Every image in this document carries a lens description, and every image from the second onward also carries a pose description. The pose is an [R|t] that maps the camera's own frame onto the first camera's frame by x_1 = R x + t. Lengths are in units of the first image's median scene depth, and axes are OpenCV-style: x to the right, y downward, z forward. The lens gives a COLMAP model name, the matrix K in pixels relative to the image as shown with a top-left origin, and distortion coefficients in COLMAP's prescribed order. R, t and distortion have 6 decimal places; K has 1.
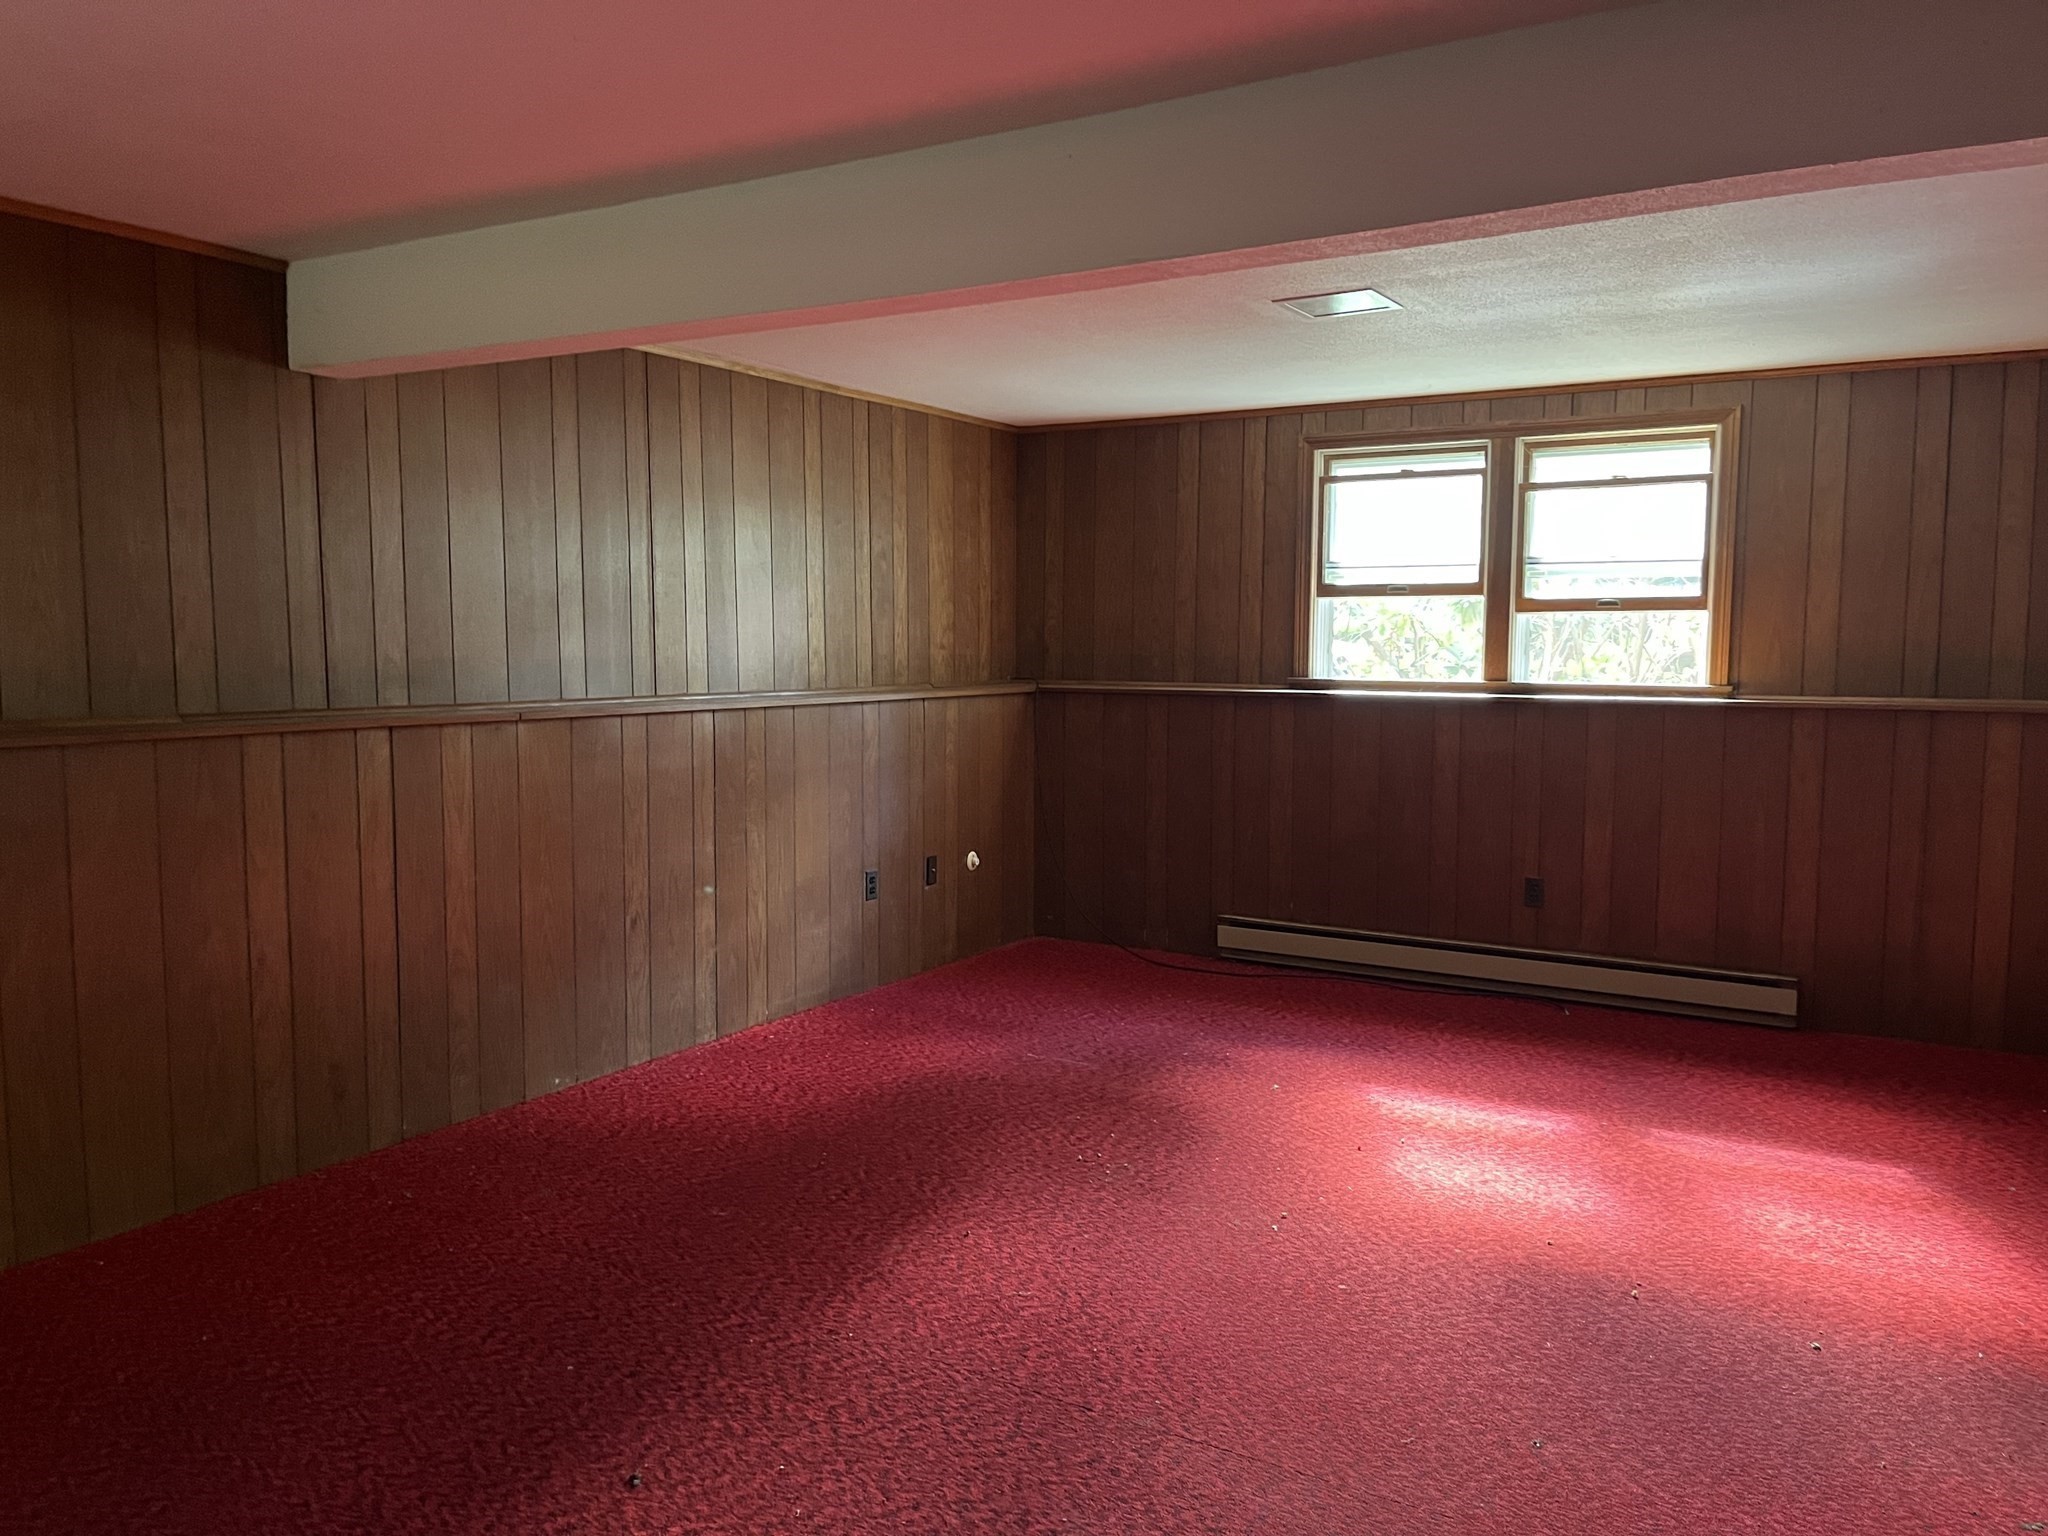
lens RADIAL K [[1563.8, 0, 1021.6], [0, 1563.8, 767.3], [0, 0, 1]] dist [0.064235, -0.072000]
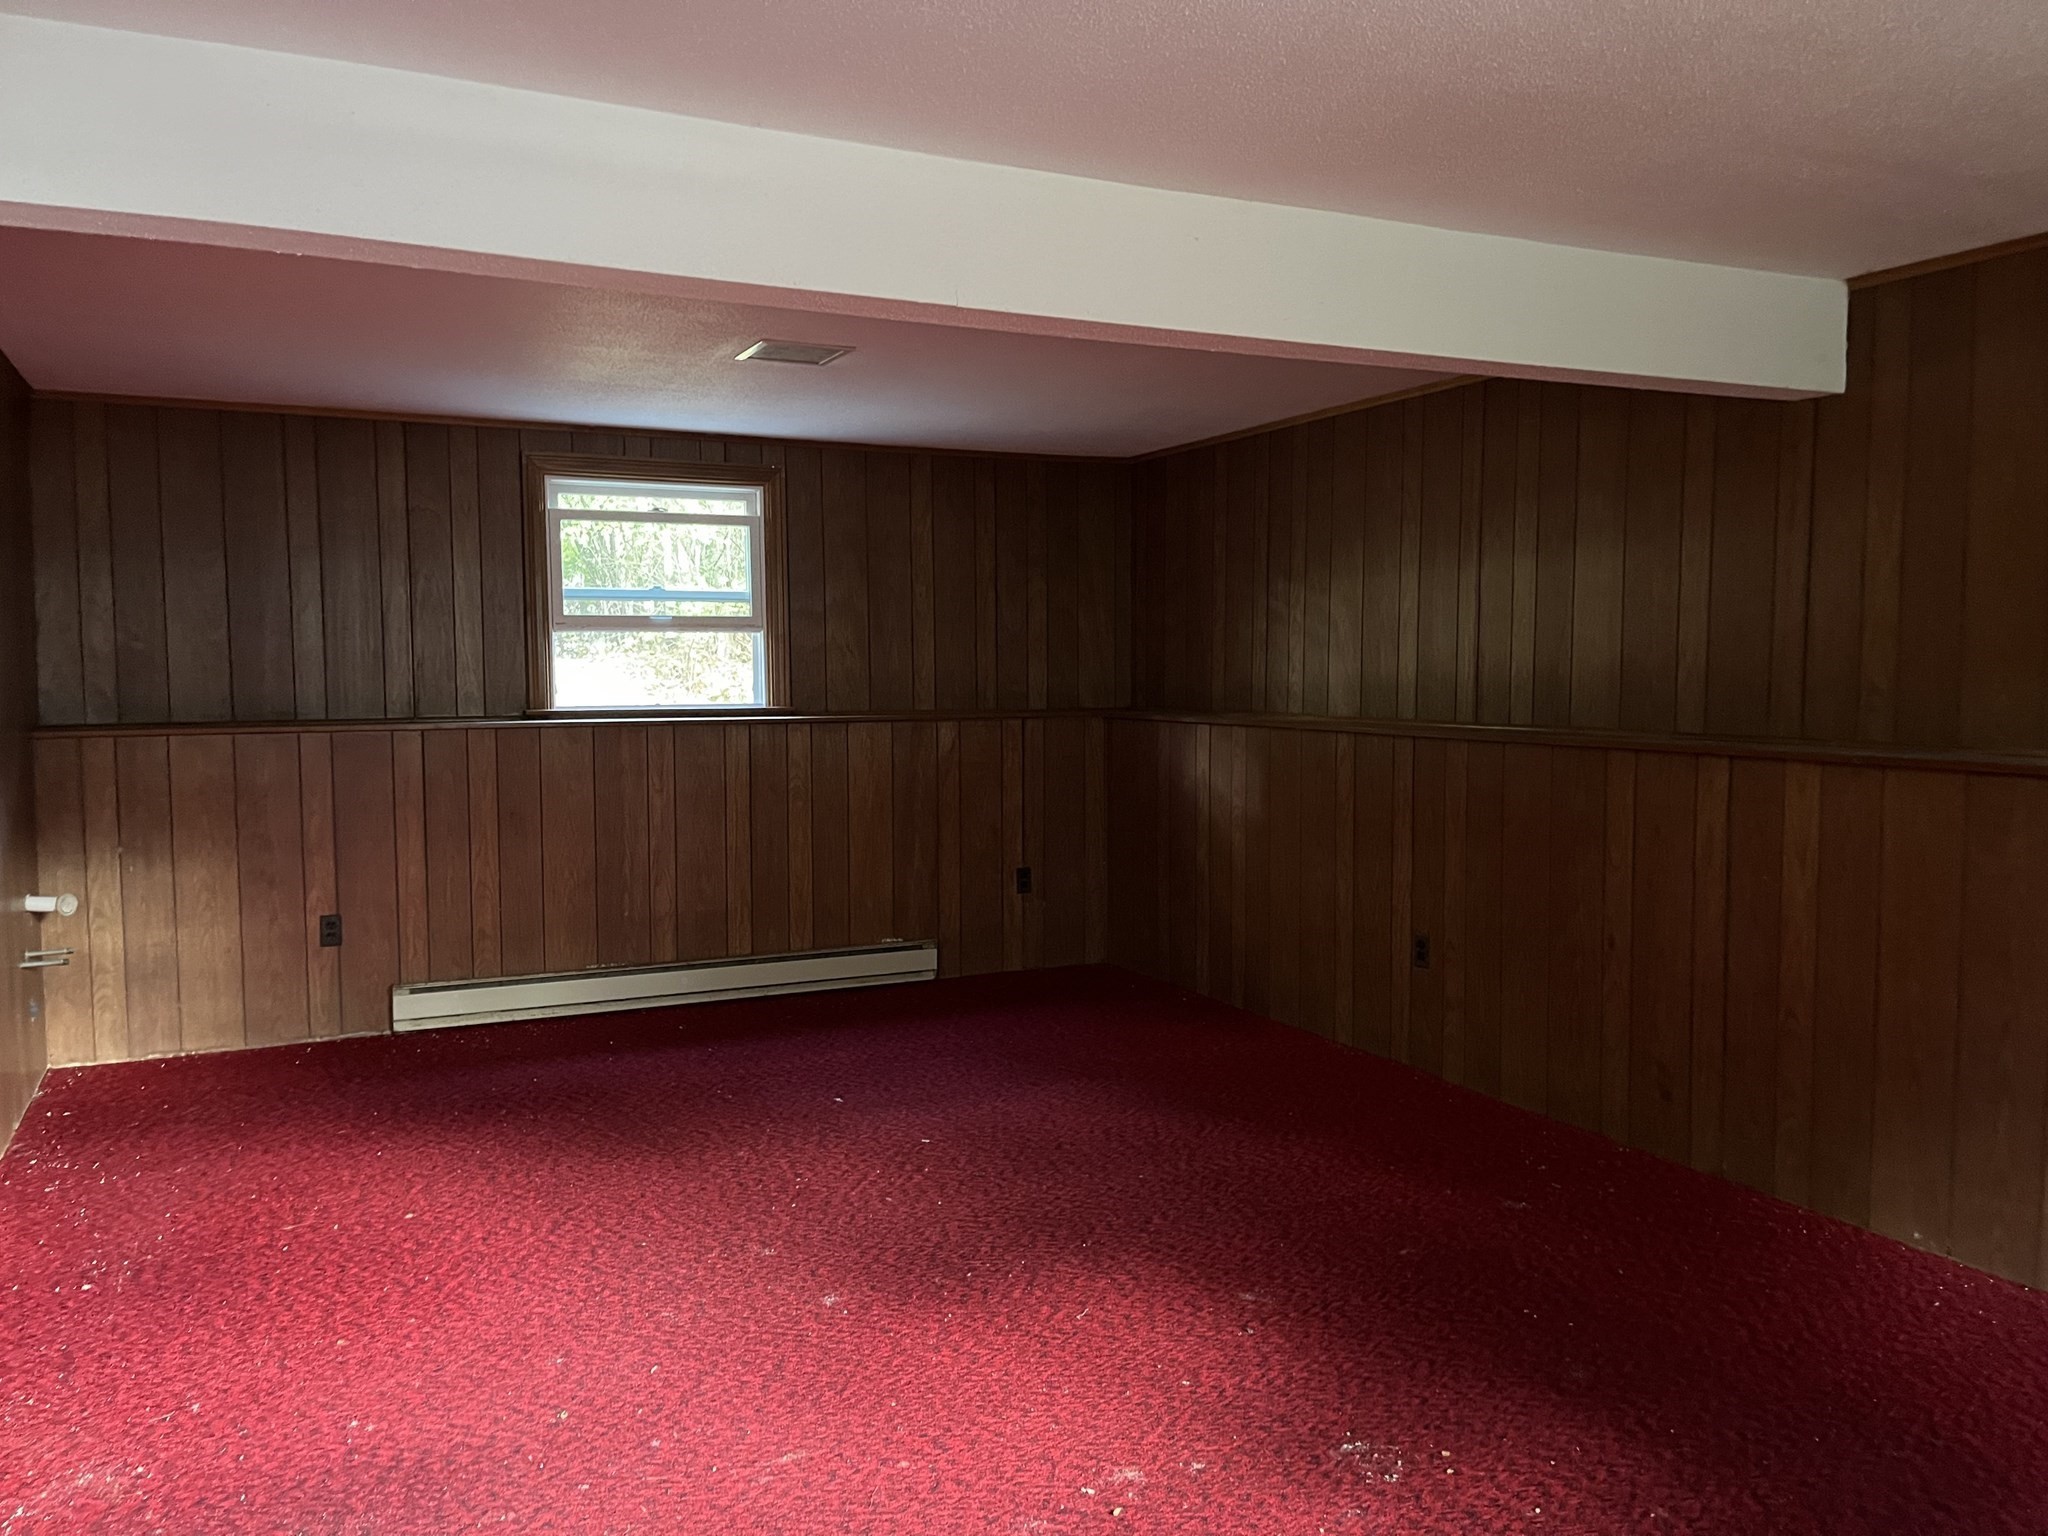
lens RADIAL K [[1563.8, 0, 1021.9], [0, 1563.8, 770.7], [0, 0, 1]] dist [0.064235, -0.072000]
pose [[-0.554070, 0.053336, -0.830760, 0.677876], [-0.070701, 0.991325, 0.110798, -0.095846], [0.829463, 0.120125, -0.545492, 1.193061]]
